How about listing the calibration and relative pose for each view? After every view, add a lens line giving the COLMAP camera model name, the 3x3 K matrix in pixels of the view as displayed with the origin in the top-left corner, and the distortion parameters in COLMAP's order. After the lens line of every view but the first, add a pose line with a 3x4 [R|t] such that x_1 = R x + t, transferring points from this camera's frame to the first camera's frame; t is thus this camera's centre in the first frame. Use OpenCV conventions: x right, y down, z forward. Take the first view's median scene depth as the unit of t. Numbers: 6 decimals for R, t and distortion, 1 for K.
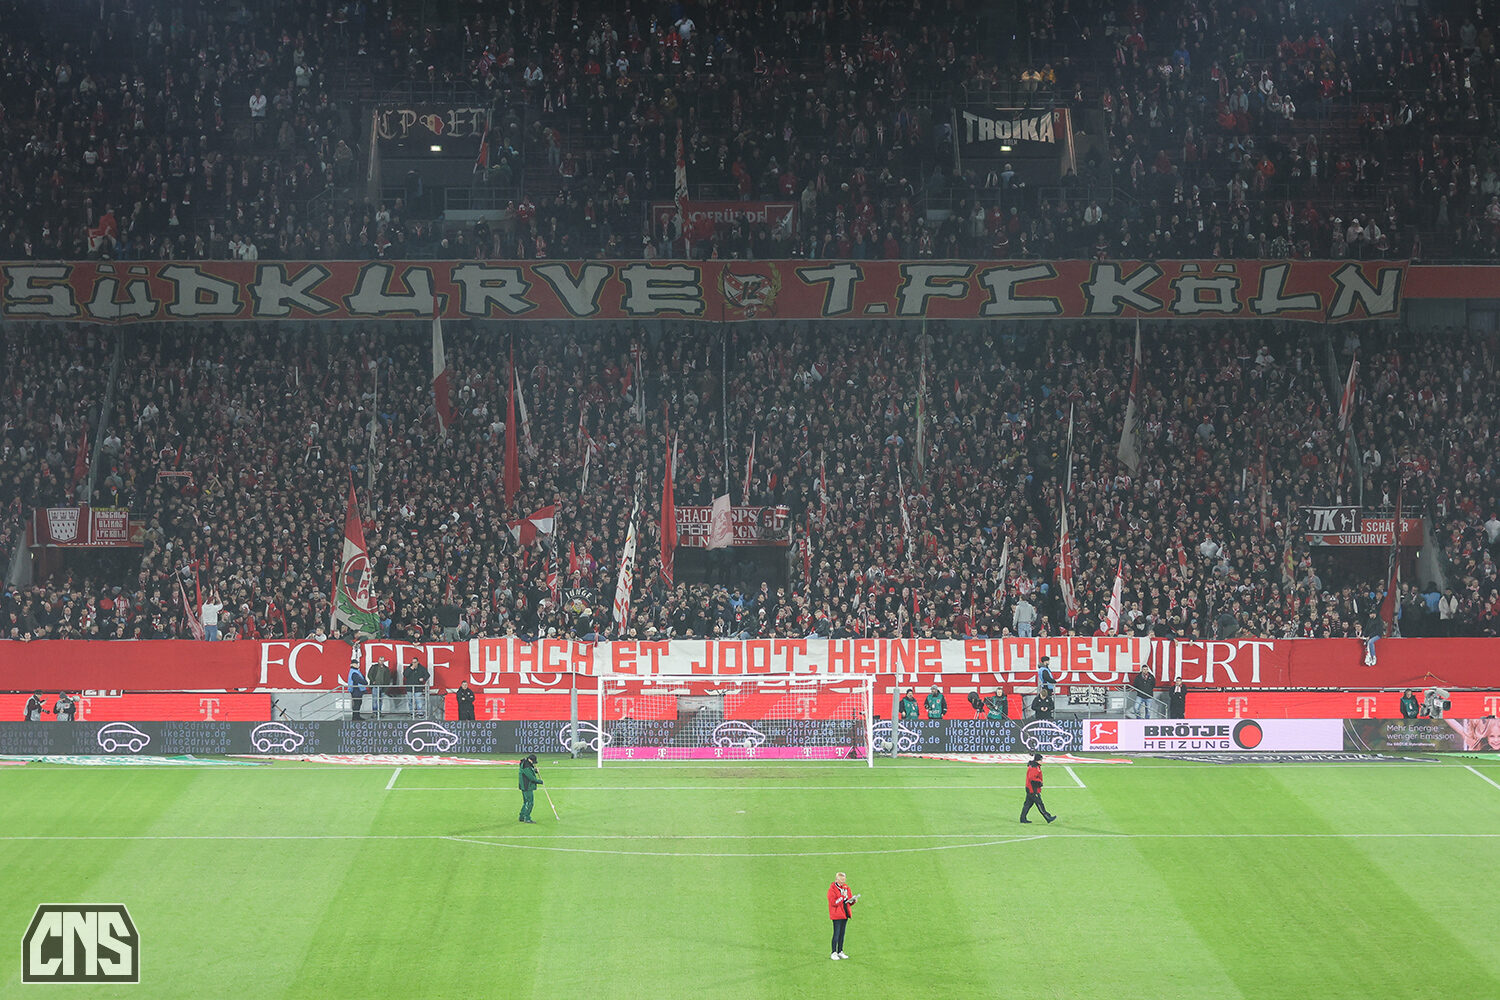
lens RADIAL K [[4899.9, 0, 750.0], [0, 4899.9, 500.0], [0, 0, 1]] dist [0.062399, -2.918998]
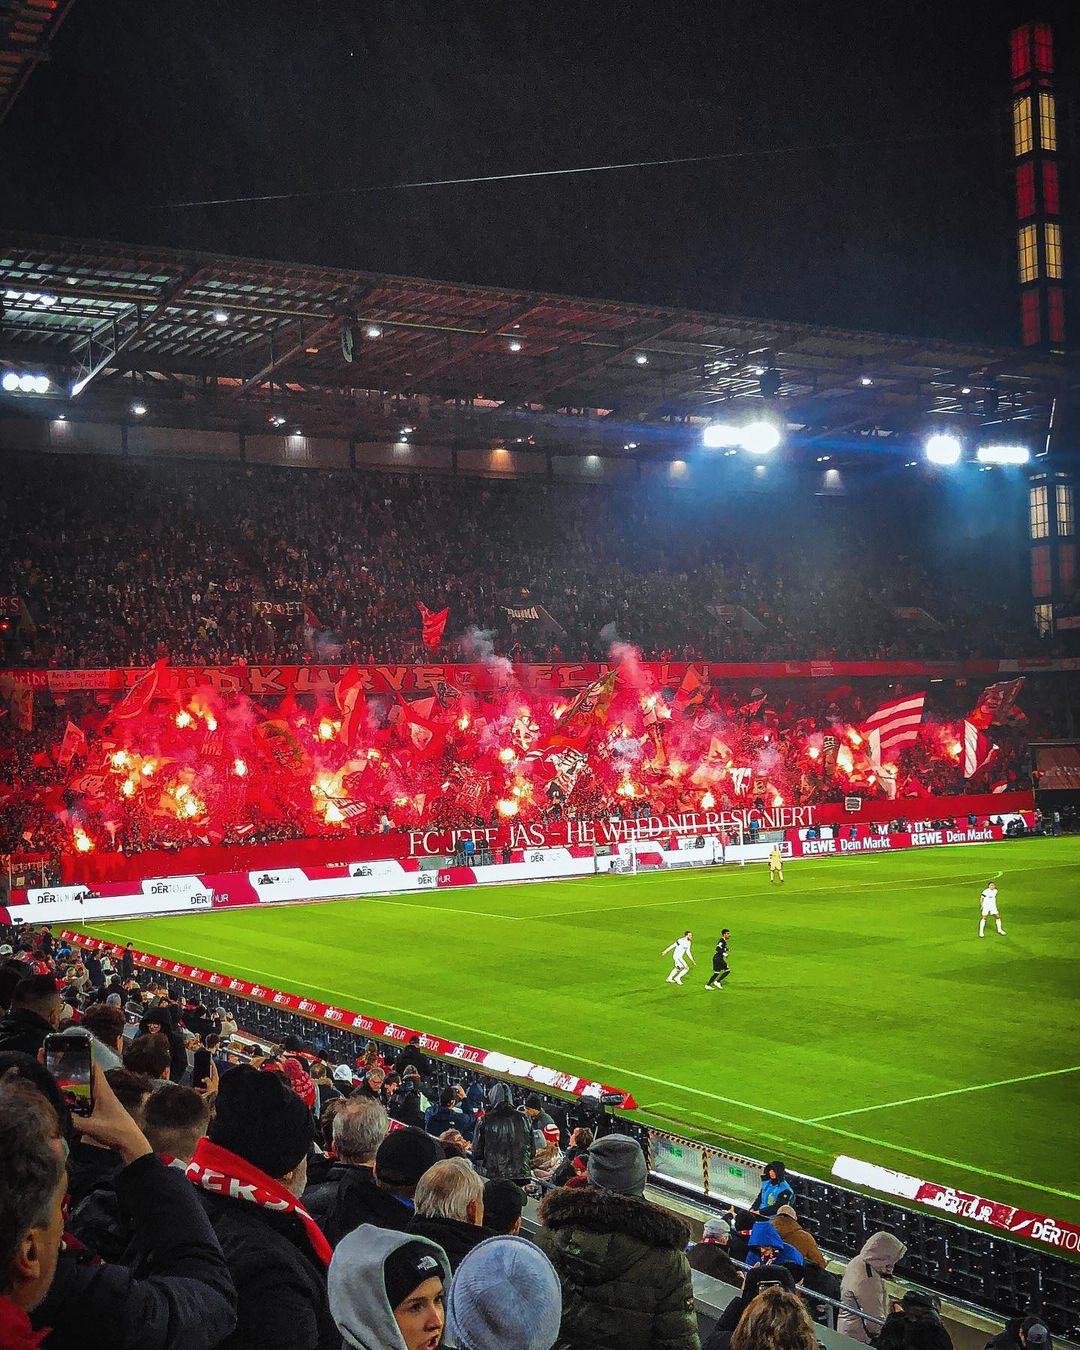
lens RADIAL K [[1656.1, 0, 556.4], [0, 1656.1, 728.9], [0, 0, 1]] dist [0.123023, -0.014614]
pose [[0.871714, -0.029550, 0.489122, -0.326702], [0.070604, 0.995338, -0.065699, 0.031146], [-0.484901, 0.091805, 0.869737, 0.342986]]
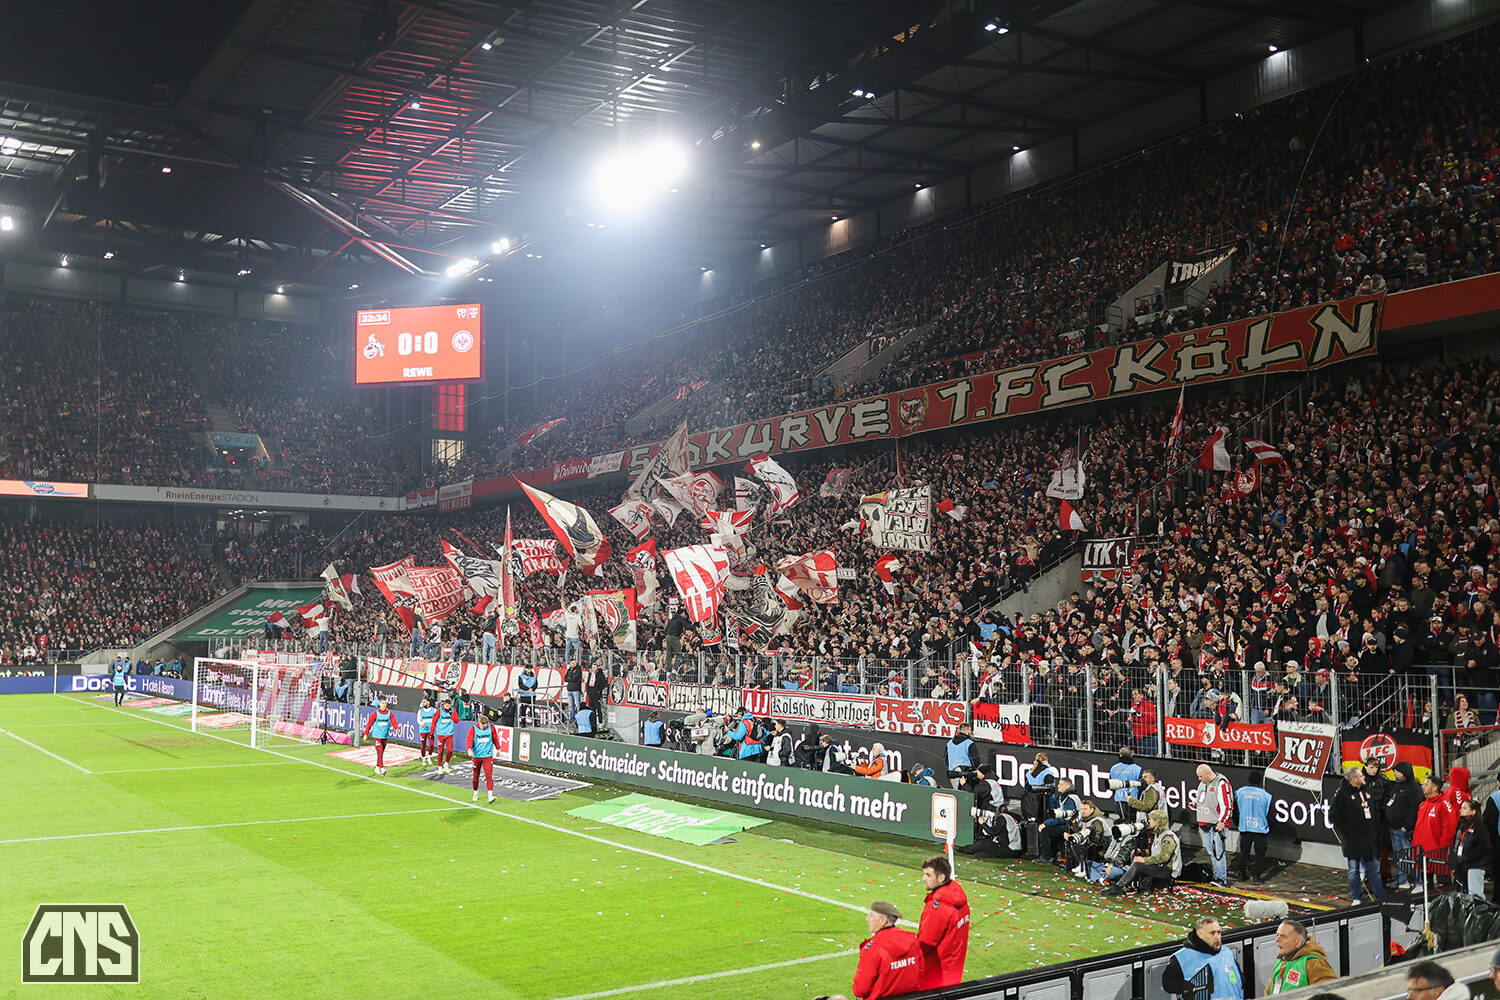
lens RADIAL K [[1411.6, 0, 750.0], [0, 1411.6, 500.0], [0, 0, 1]] dist [-0.002289, 0.012030]
pose [[0.549751, -0.073947, -0.832049, 0.288843], [-0.041033, 0.992481, -0.115317, 0.026179], [0.834320, 0.097537, 0.542583, 0.763505]]
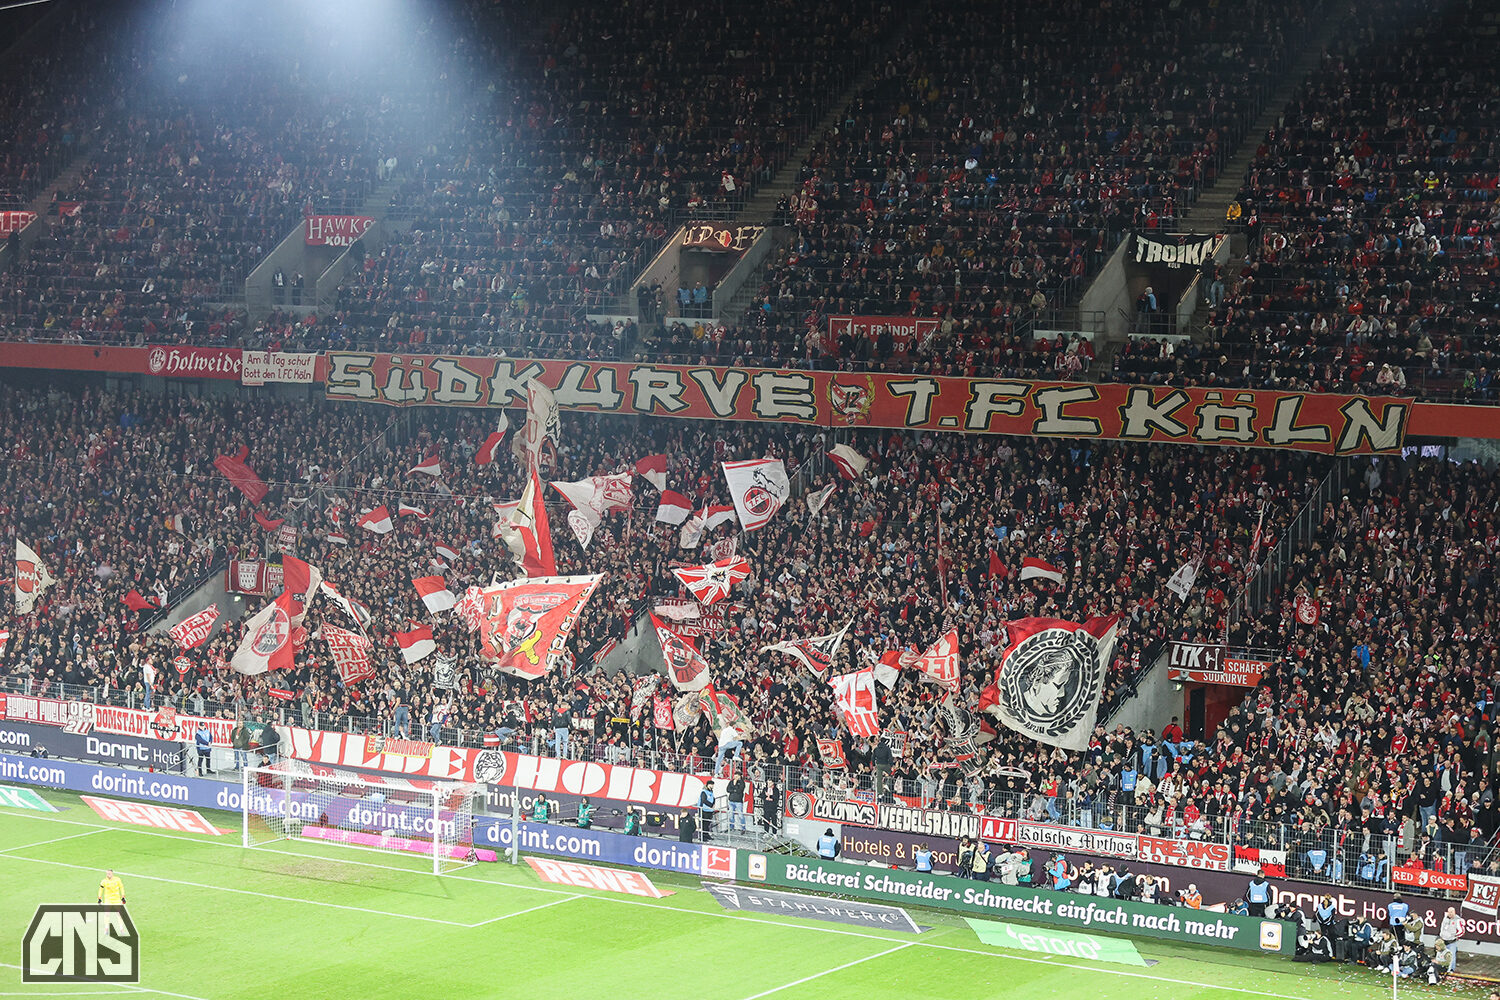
lens RADIAL K [[3461.9, 0, 750.0], [0, 3461.9, 500.0], [0, 0, 1]] dist [-0.083027, 0.699999]
pose [[0.832469, 0.058369, -0.550988, 0.416420], [-0.040336, 0.998181, 0.044800, -0.054505], [0.552601, -0.015070, 0.833310, 0.332911]]
